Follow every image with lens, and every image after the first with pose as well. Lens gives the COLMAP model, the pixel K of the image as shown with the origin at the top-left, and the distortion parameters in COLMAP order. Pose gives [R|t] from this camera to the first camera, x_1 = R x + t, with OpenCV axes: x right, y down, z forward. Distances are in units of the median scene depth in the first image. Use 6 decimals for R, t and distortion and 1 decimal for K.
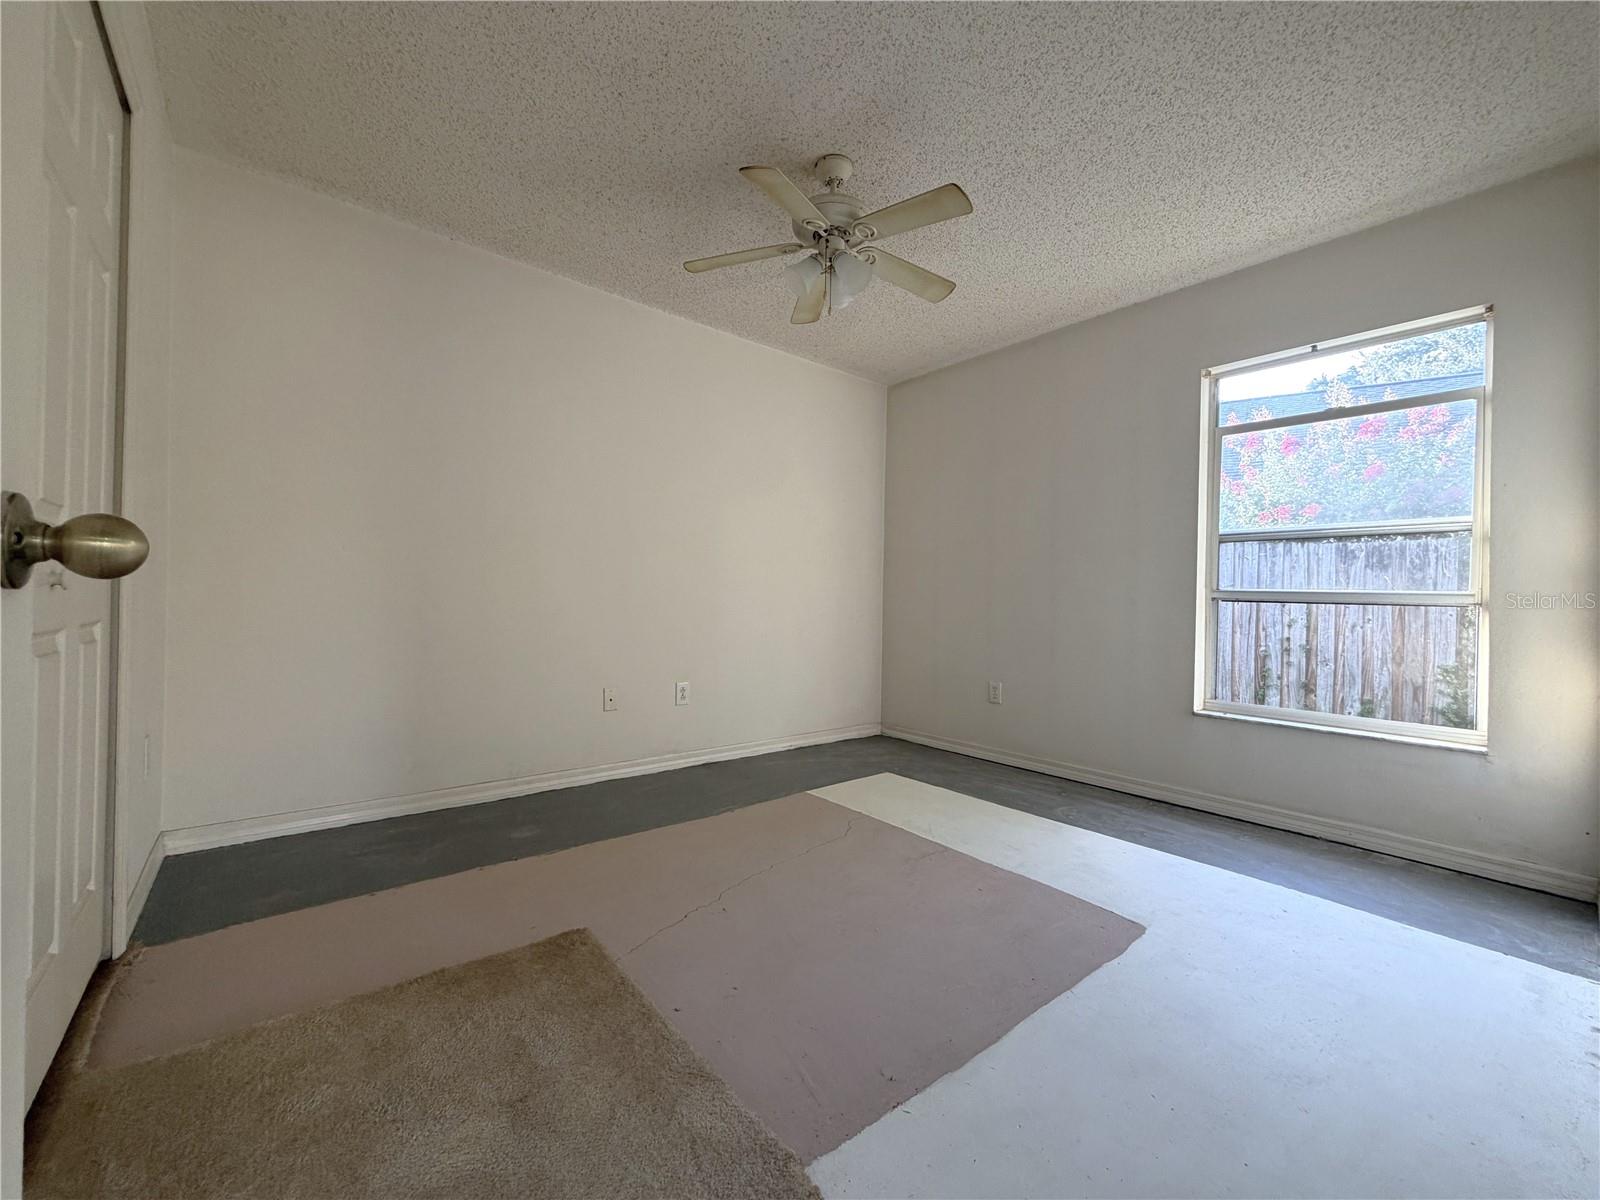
lens RADIAL K [[637.7, 0, 800.7], [0, 637.7, 597.3], [0, 0, 1]] dist [0.001310, -0.001234]
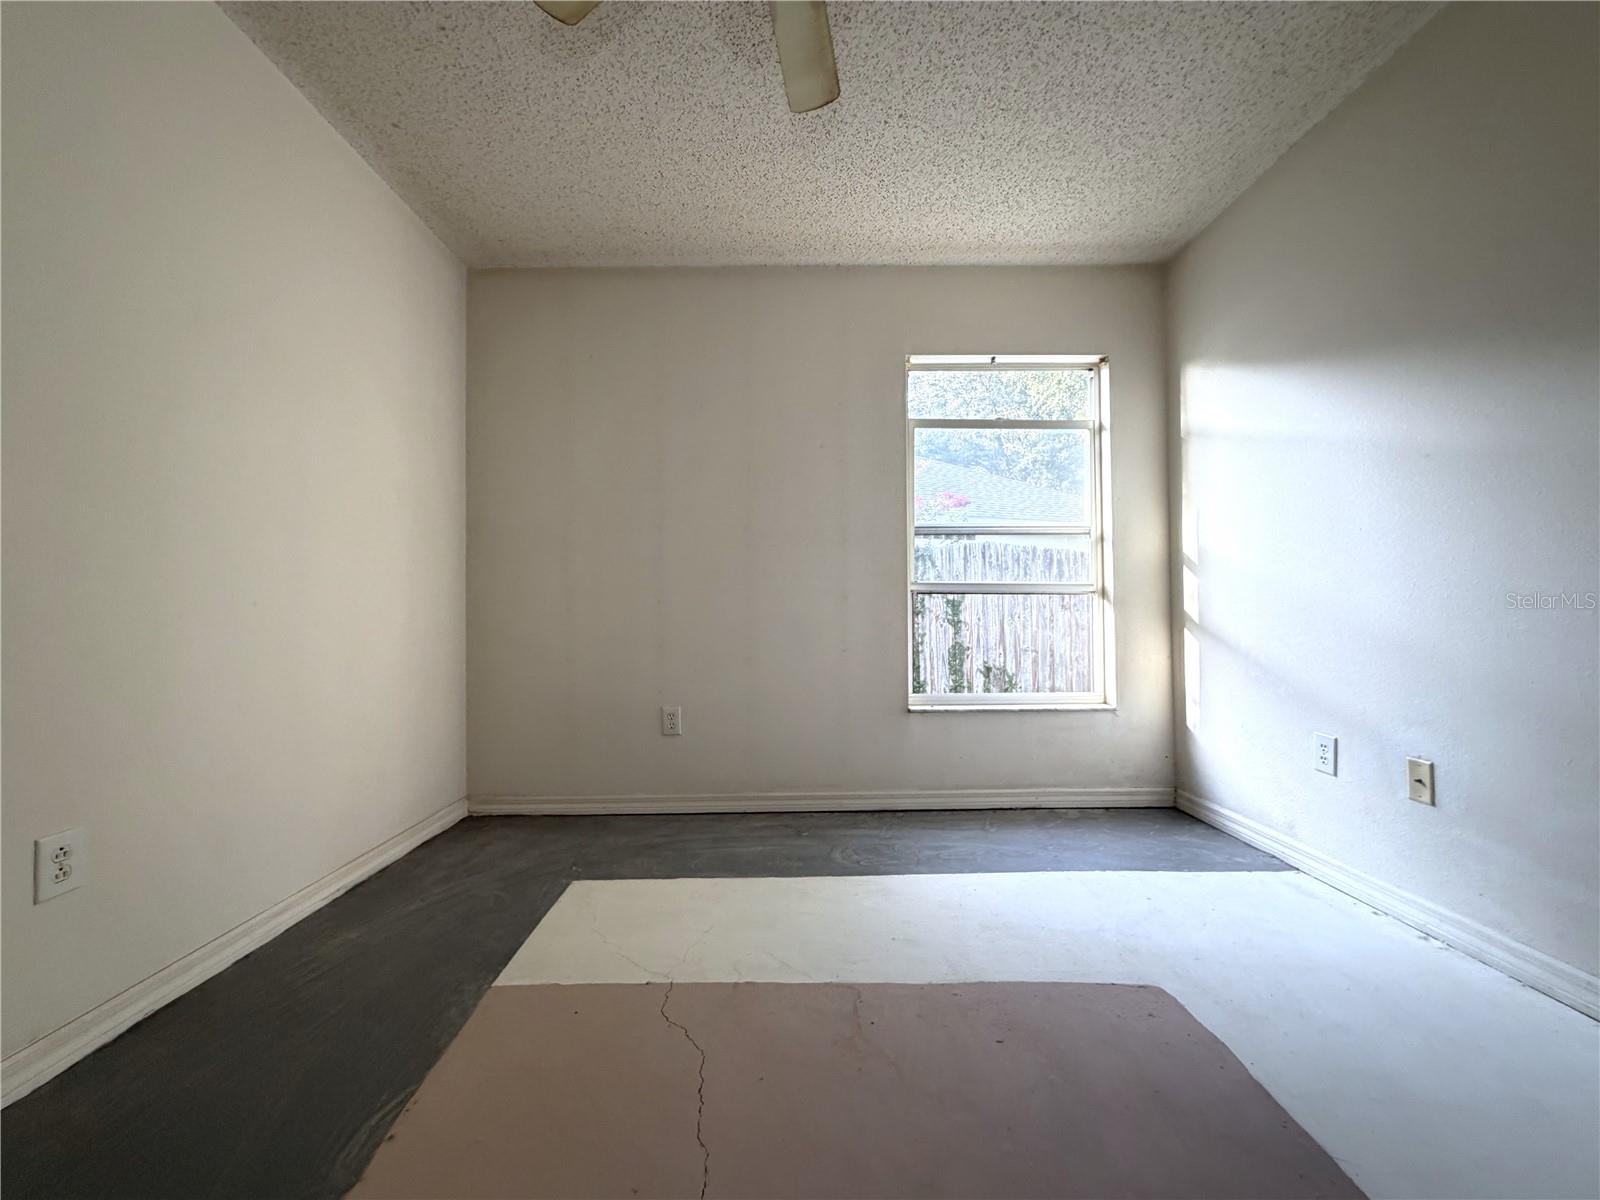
lens RADIAL K [[637.7, 0, 795.1], [0, 637.7, 596.3], [0, 0, 1]] dist [0.001310, -0.001234]
pose [[0.632356, -0.008890, 0.774627, -0.251636], [0.018416, 0.999824, -0.003559, 0.011178], [-0.774459, 0.016516, 0.632409, 0.564457]]
